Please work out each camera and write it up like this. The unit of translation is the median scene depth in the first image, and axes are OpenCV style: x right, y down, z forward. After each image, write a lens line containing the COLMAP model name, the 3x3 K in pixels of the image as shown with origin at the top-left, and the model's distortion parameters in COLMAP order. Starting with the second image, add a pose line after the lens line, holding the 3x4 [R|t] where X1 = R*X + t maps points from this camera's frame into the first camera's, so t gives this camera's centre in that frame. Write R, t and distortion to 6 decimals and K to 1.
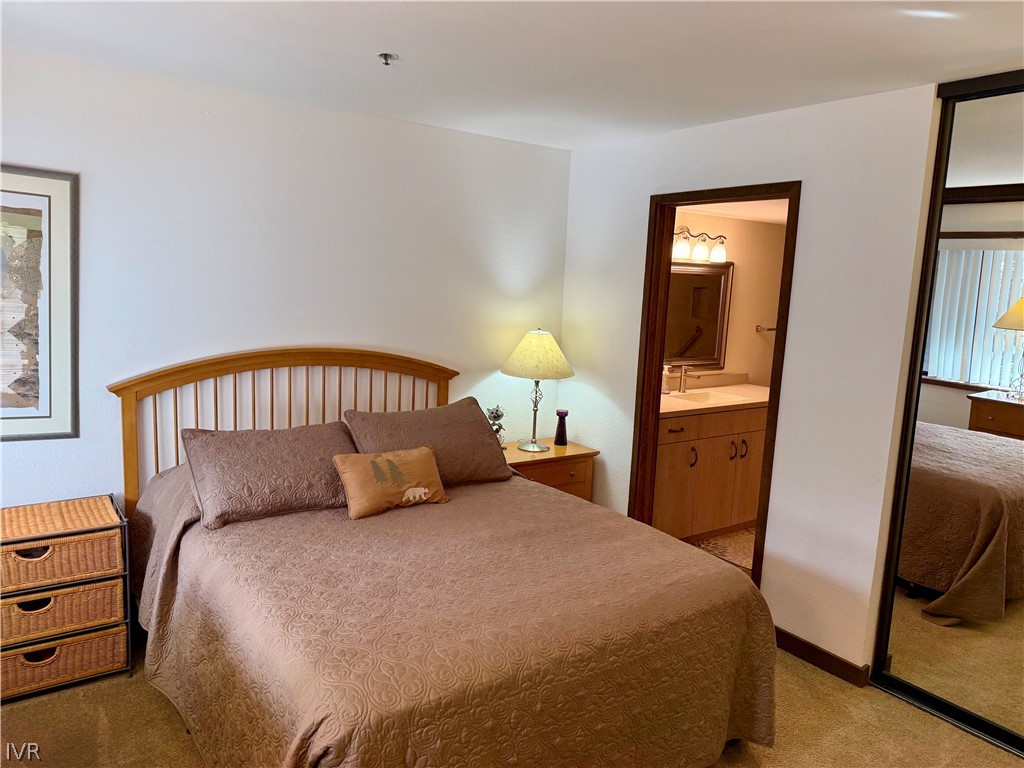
lens RADIAL K [[721.5, 0, 511.4], [0, 721.5, 381.4], [0, 0, 1]] dist [0.025551, -0.036852]
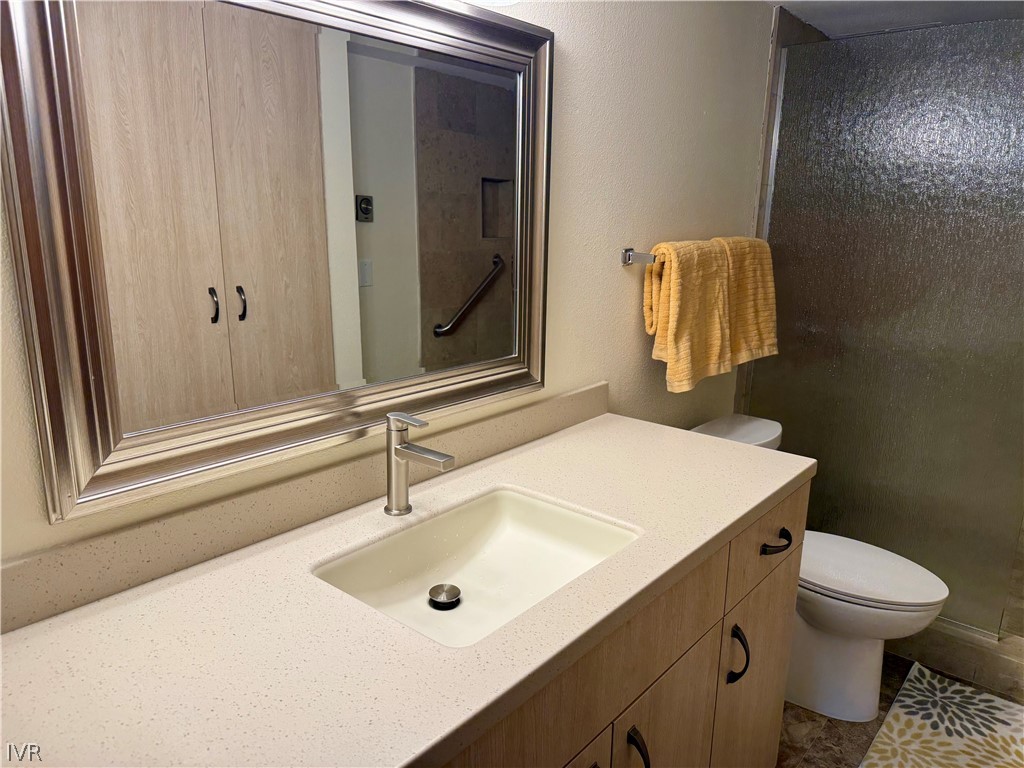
lens RADIAL K [[721.5, 0, 512.8], [0, 721.5, 385.5], [0, 0, 1]] dist [0.025551, -0.036852]
pose [[0.971437, -0.078059, 0.224092, 0.213747], [0.055888, 0.993044, 0.103637, -0.052461], [-0.230623, -0.088153, 0.969042, 0.704234]]
